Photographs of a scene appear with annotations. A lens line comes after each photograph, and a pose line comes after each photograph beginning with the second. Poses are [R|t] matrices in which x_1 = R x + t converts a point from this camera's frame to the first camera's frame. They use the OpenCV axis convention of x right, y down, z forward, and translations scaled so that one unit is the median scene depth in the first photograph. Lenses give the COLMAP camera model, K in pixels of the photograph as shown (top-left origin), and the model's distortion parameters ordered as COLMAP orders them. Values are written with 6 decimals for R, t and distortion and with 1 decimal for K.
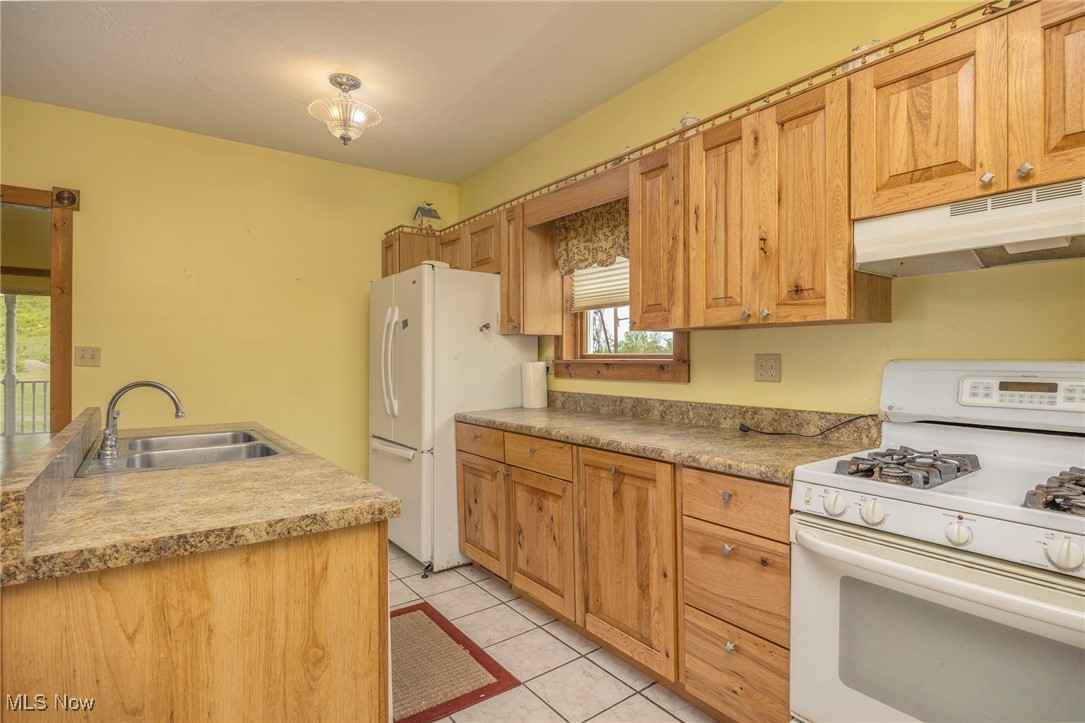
lens RADIAL K [[531.9, 0, 544.8], [0, 531.9, 359.8], [0, 0, 1]] dist [-0.006249, 0.000041]
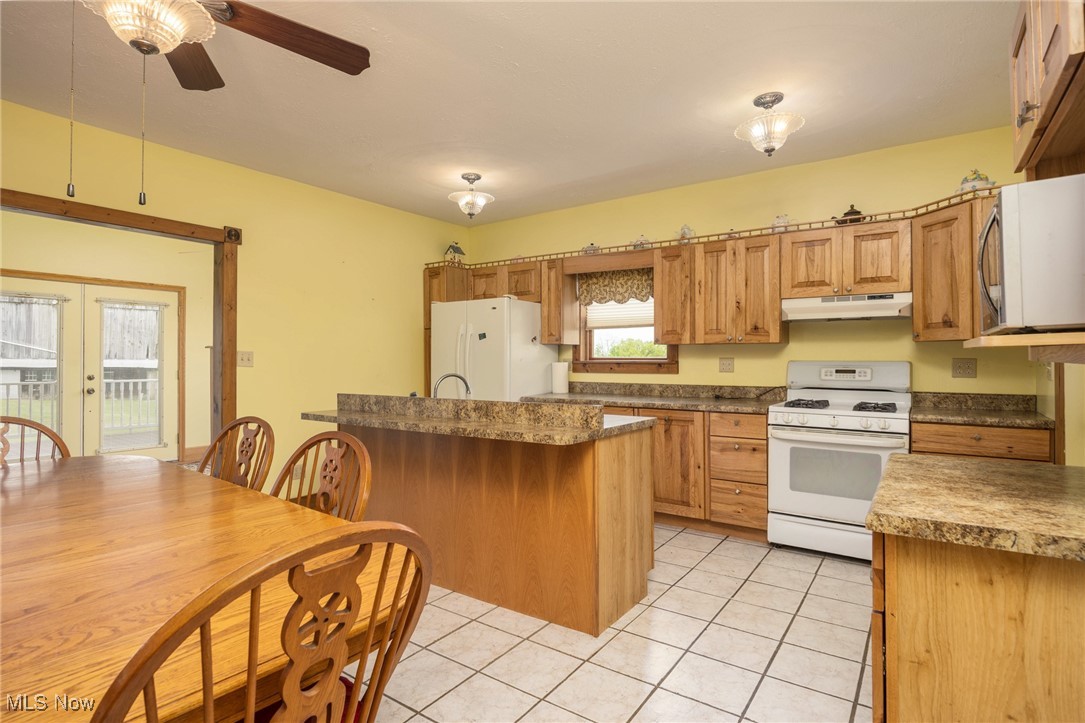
lens RADIAL K [[531.9, 0, 544.8], [0, 531.9, 359.8], [0, 0, 1]] dist [-0.006249, 0.000041]
pose [[0.951196, -0.001007, 0.308585, -0.865176], [0.001452, 0.999998, -0.001211, -0.002088], [-0.308583, 0.001600, 0.951196, -0.674105]]
